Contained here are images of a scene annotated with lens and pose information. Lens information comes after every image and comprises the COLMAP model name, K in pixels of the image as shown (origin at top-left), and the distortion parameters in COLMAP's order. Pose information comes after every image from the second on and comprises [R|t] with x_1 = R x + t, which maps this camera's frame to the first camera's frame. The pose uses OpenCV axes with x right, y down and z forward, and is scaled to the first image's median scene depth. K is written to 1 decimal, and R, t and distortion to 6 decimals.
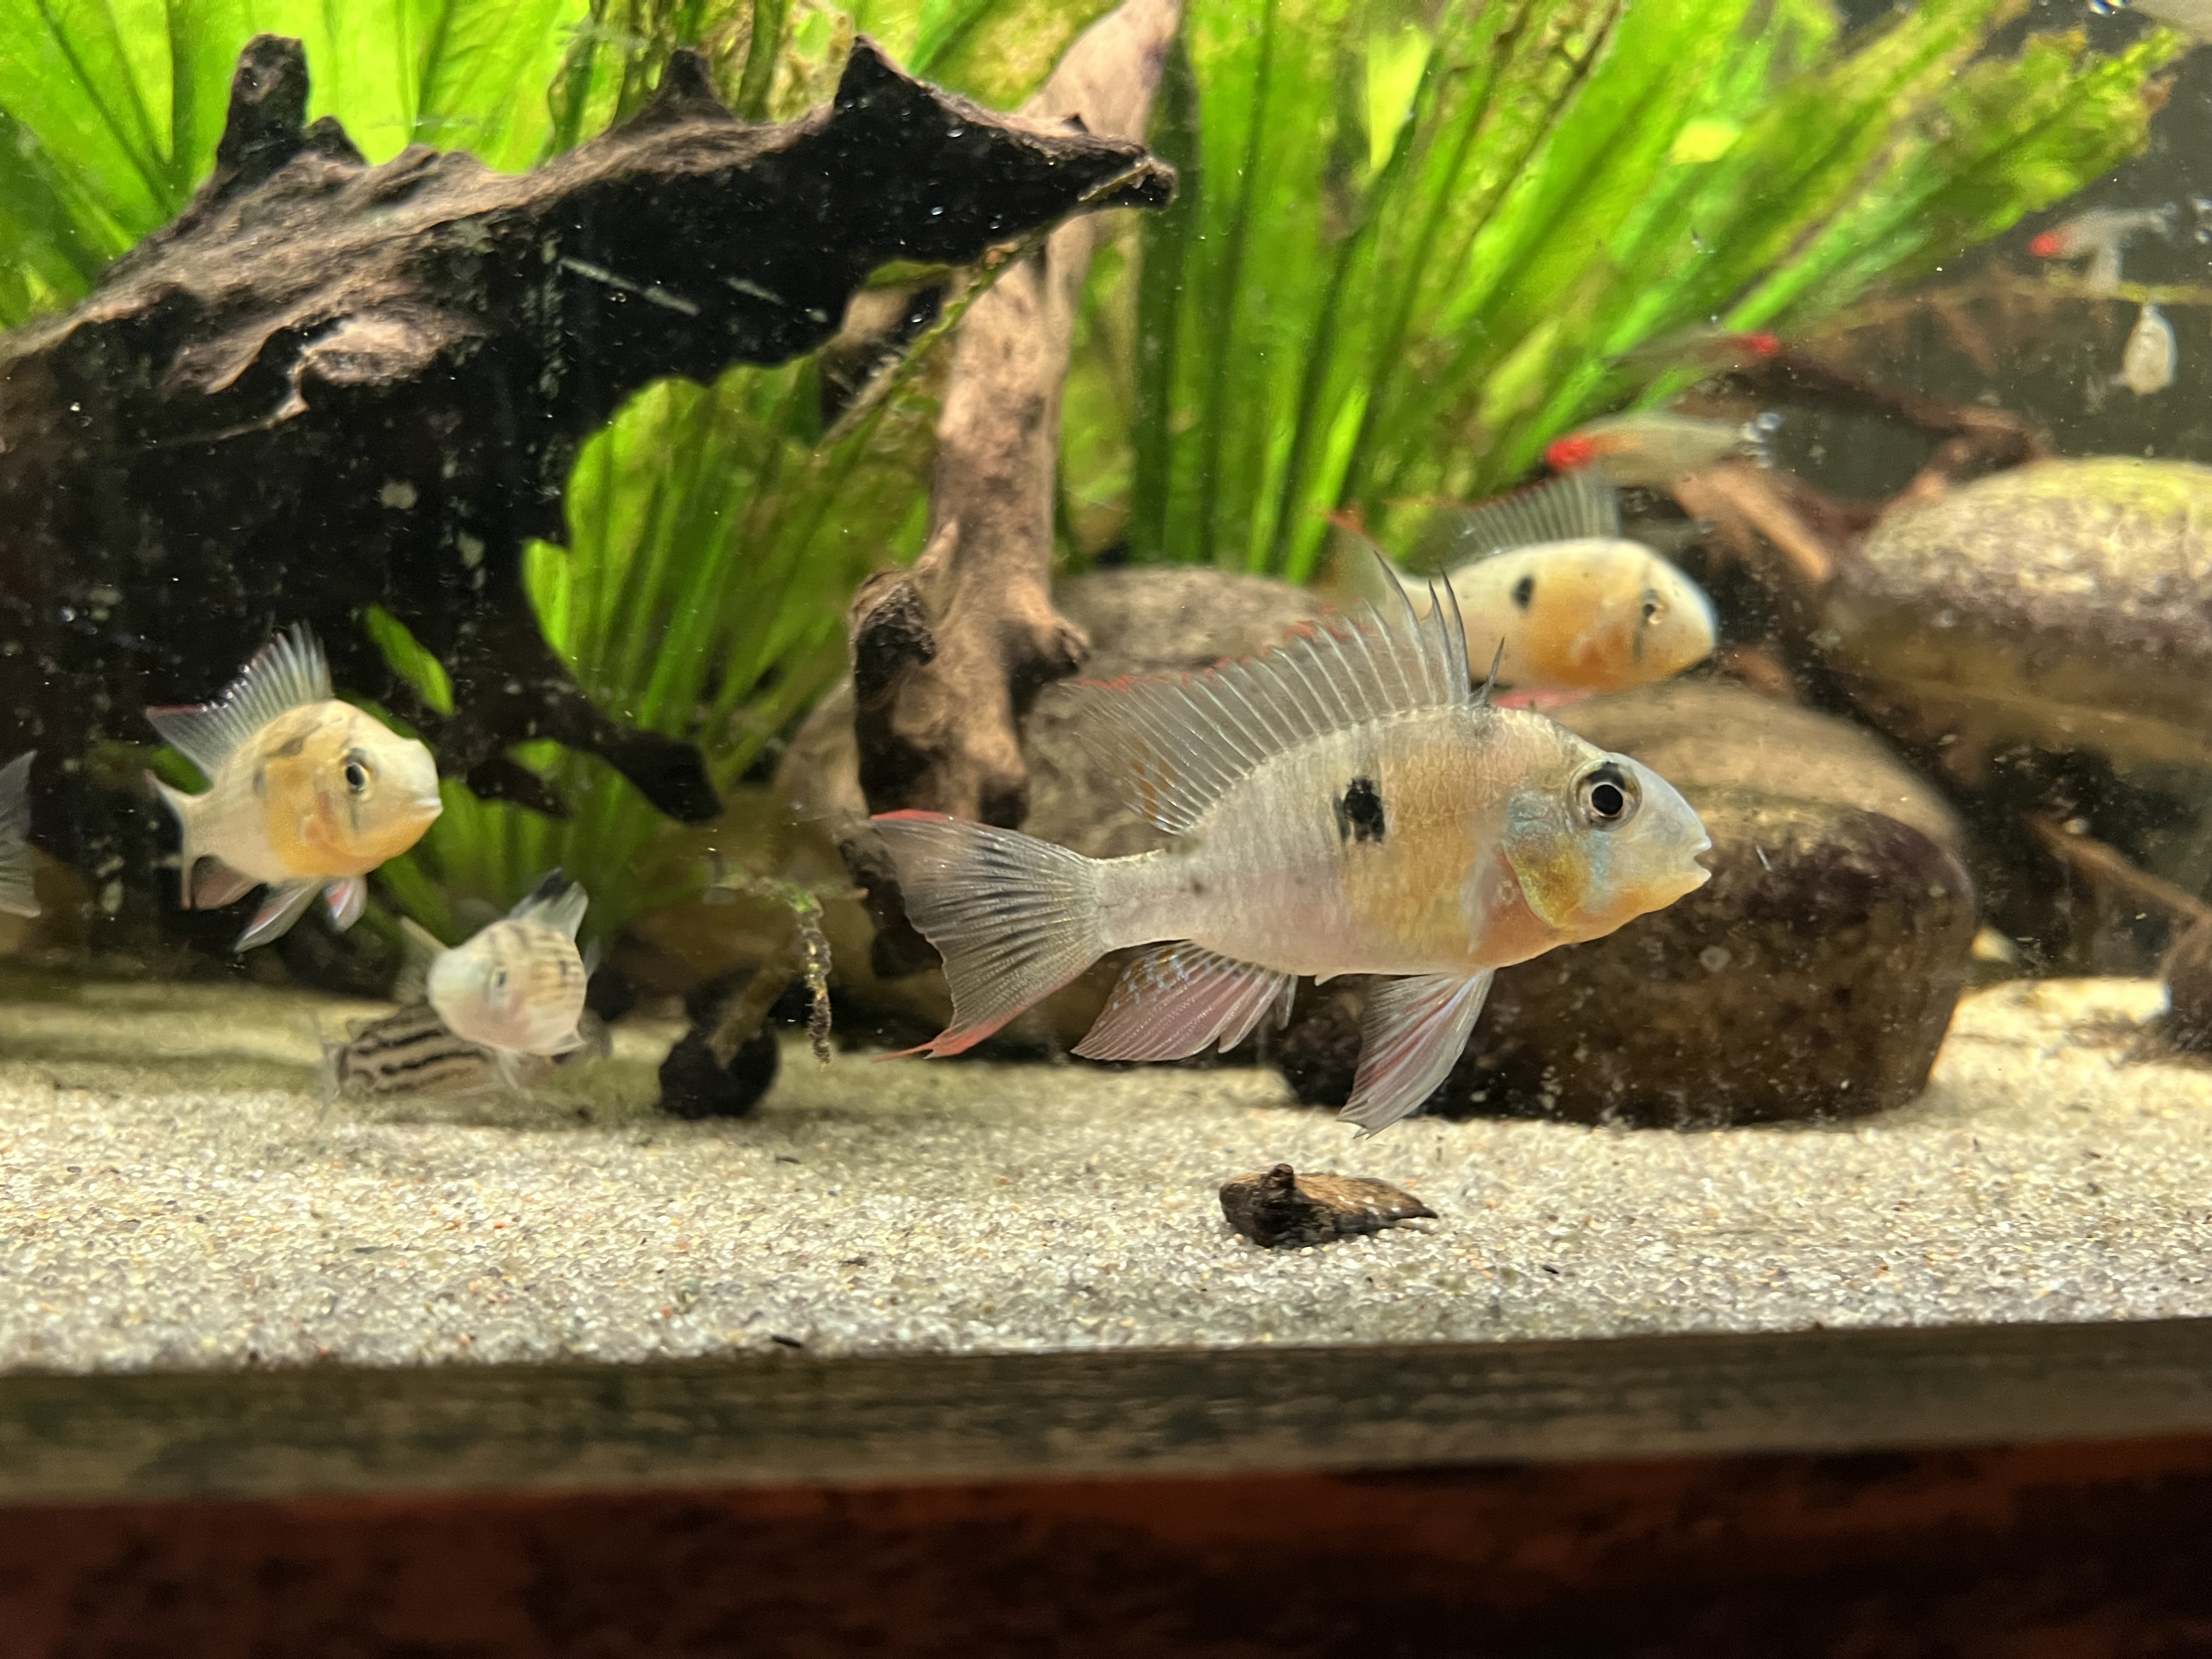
lens RADIAL K [[2038.1, 0, 1106.0], [0, 2038.1, 829.5], [0, 0, 1]] dist [-0.037064, 0.009118]
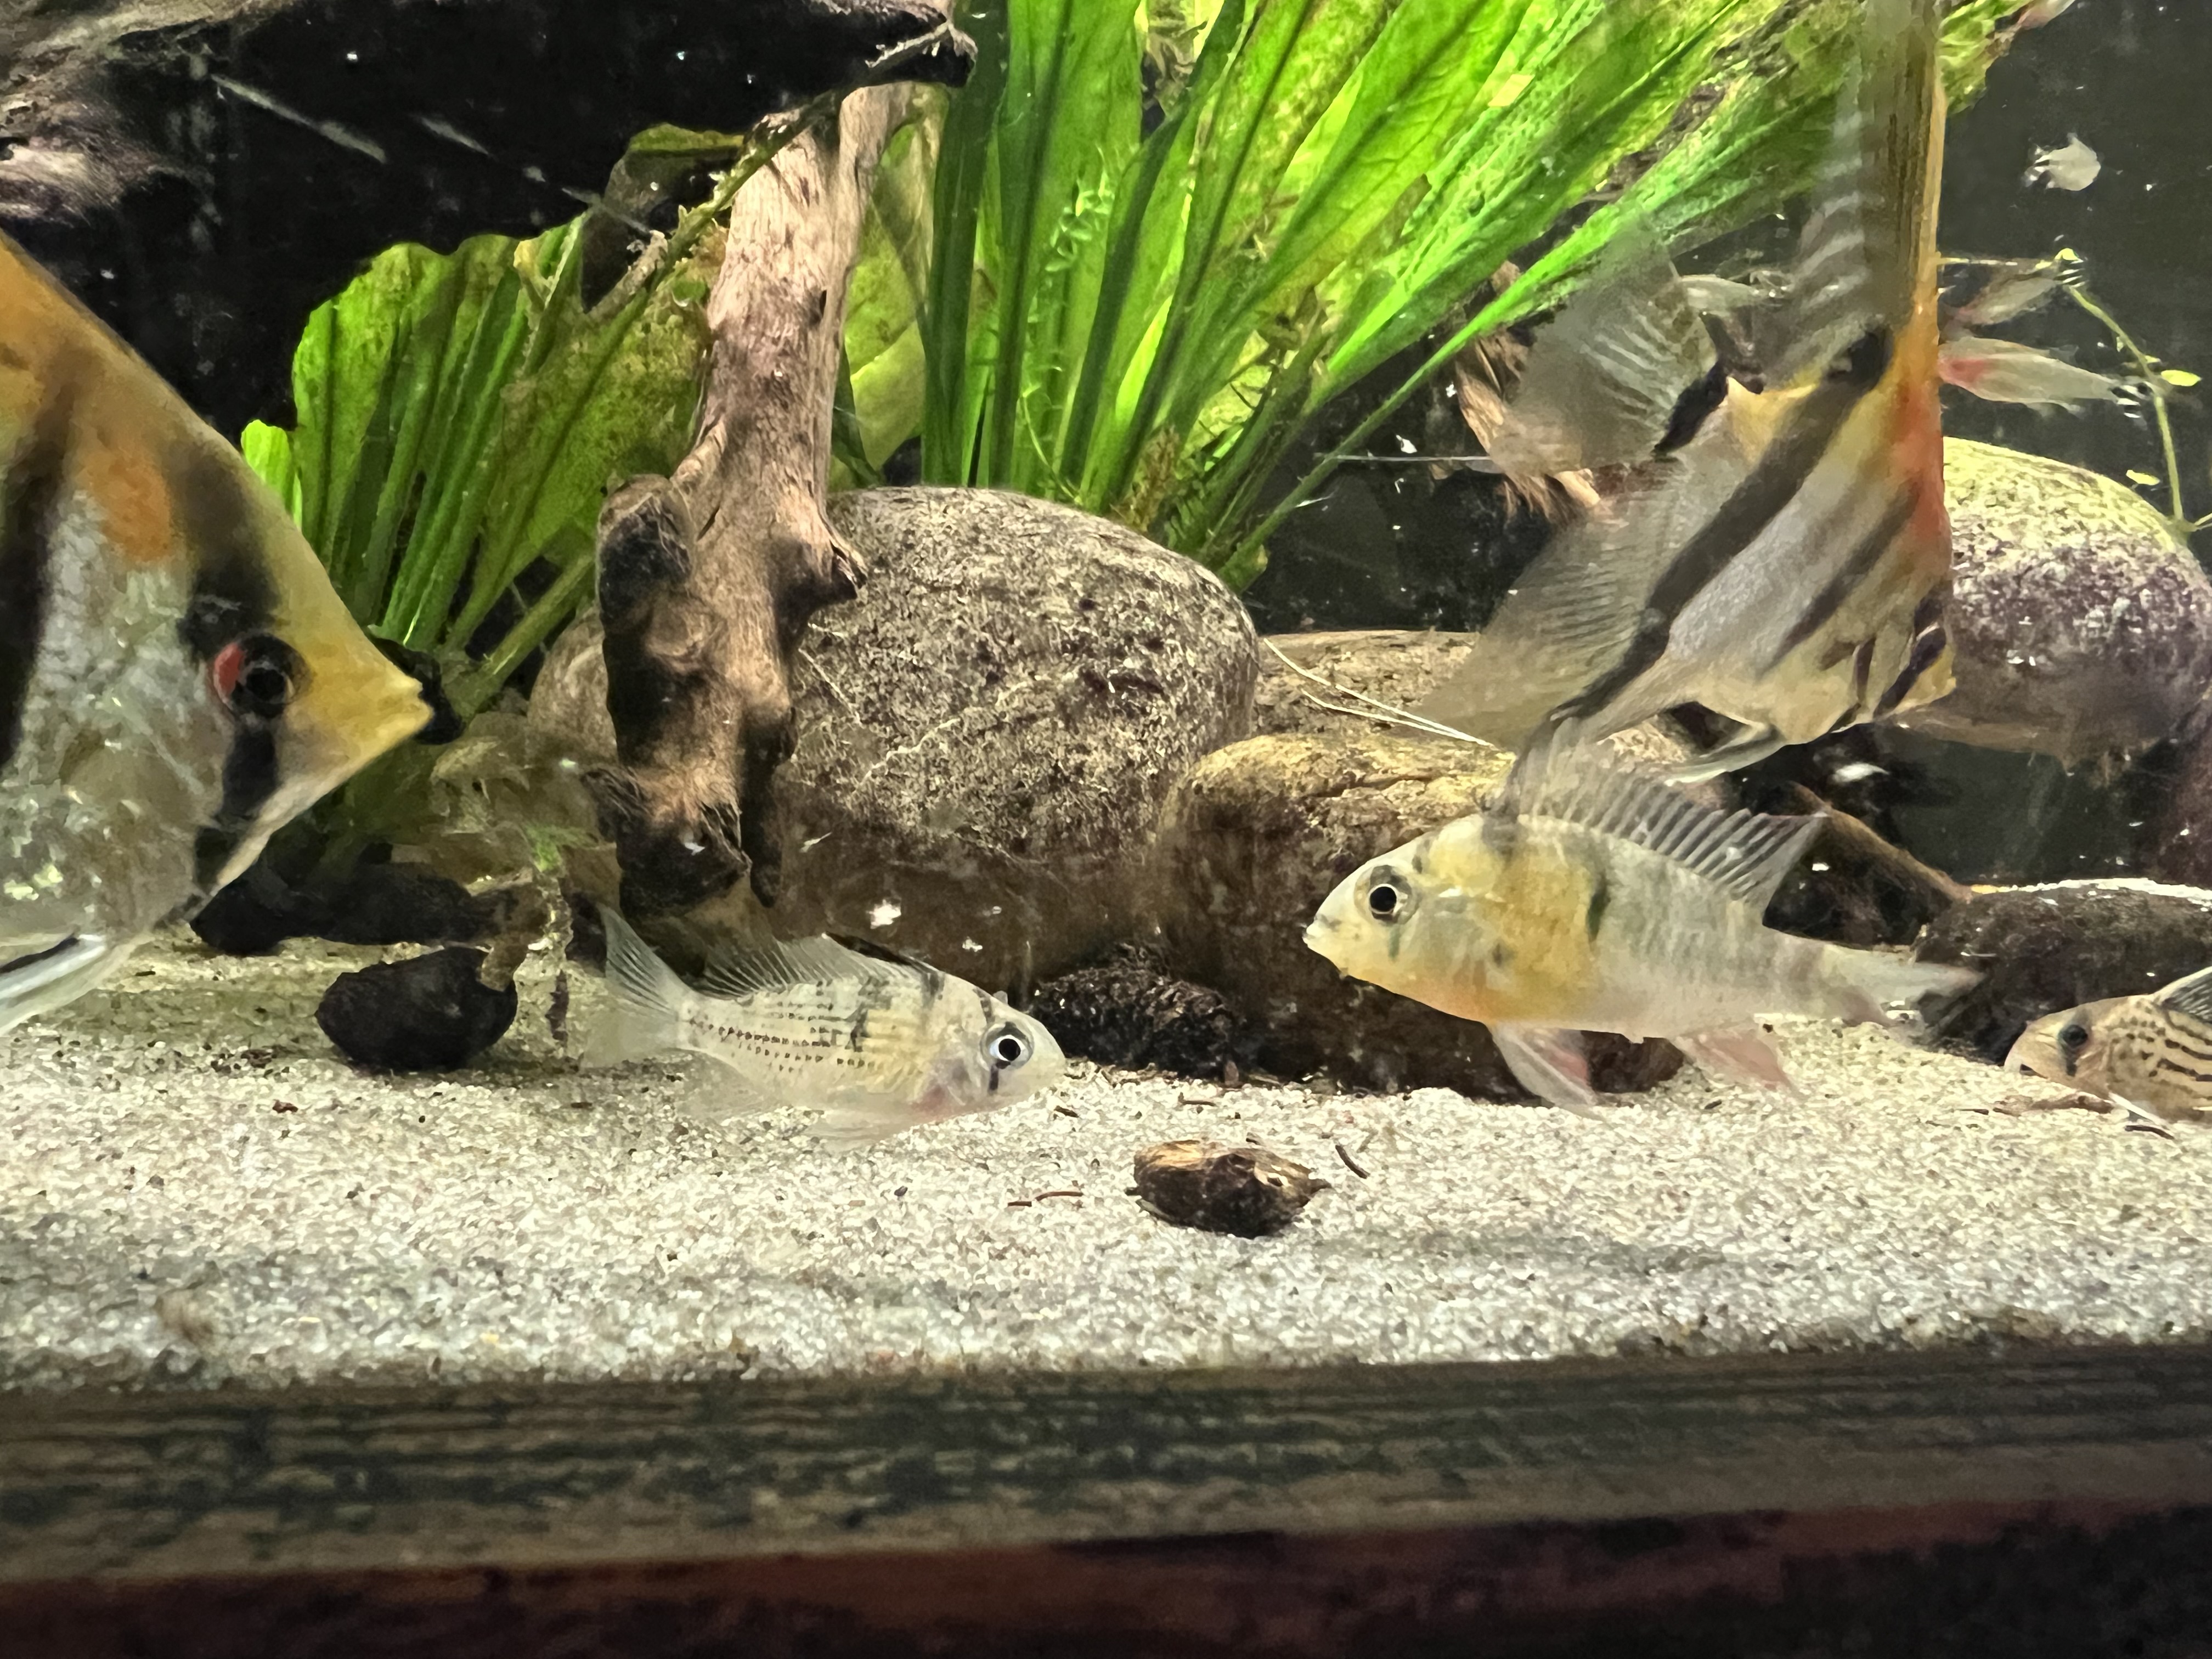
lens RADIAL K [[1488.1, 0, 1106.0], [0, 1488.1, 829.5], [0, 0, 1]] dist [-0.004034, -0.002465]
pose [[0.994913, 0.036438, 0.093919, 0.042963], [-0.048493, 0.990399, 0.129452, -0.066059], [-0.088301, -0.133348, 0.987128, 0.296852]]
